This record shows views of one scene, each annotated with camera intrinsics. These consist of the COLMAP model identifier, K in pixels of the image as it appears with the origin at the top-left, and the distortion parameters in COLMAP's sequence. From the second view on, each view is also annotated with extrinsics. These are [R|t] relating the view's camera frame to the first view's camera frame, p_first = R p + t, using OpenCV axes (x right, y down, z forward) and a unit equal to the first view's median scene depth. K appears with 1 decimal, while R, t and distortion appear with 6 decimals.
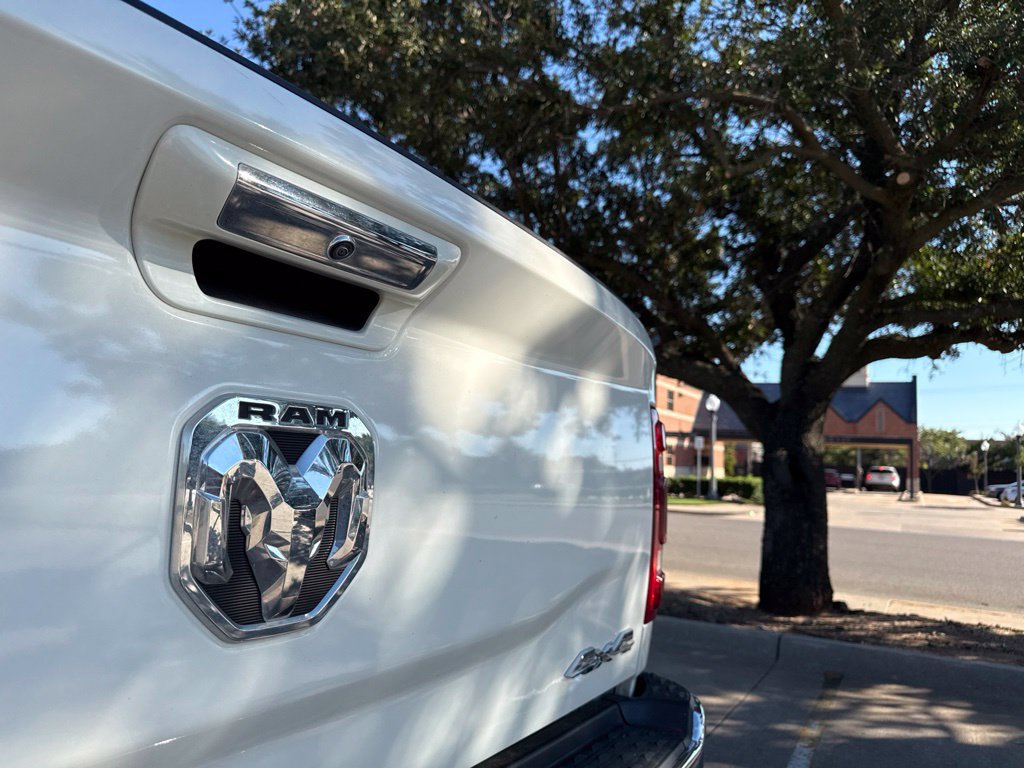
lens RADIAL K [[732.1, 0, 512.0], [0, 732.1, 384.0], [0, 0, 1]] dist [-0.039504, 0.034504]
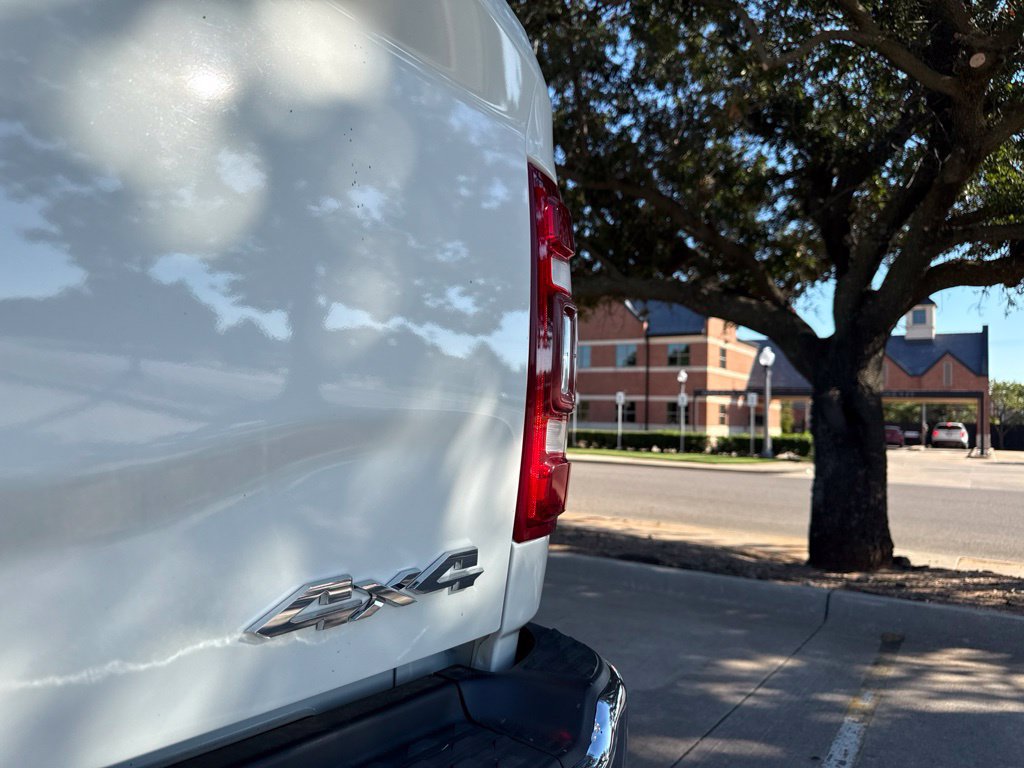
lens RADIAL K [[732.1, 0, 512.0], [0, 732.1, 384.0], [0, 0, 1]] dist [-0.039504, 0.034504]
pose [[0.997176, -0.020782, -0.072168, 0.034203], [0.024143, 0.998649, 0.046021, 0.028012], [0.071114, -0.047634, 0.996330, 0.069048]]
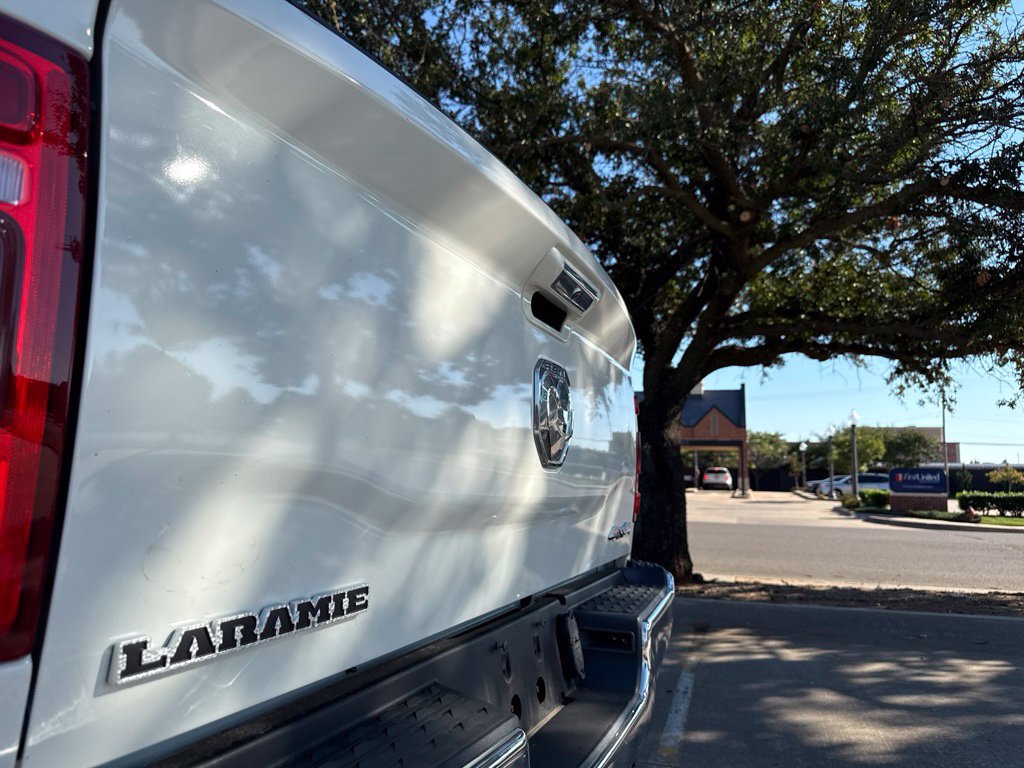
lens RADIAL K [[723.5, 0, 509.8], [0, 723.5, 389.1], [0, 0, 1]] dist [0.077186, -0.120258]
pose [[0.980175, -0.010116, 0.197877, -0.062048], [0.012096, 0.999888, -0.008800, 0.007928], [-0.197766, 0.011019, 0.980187, -0.080252]]
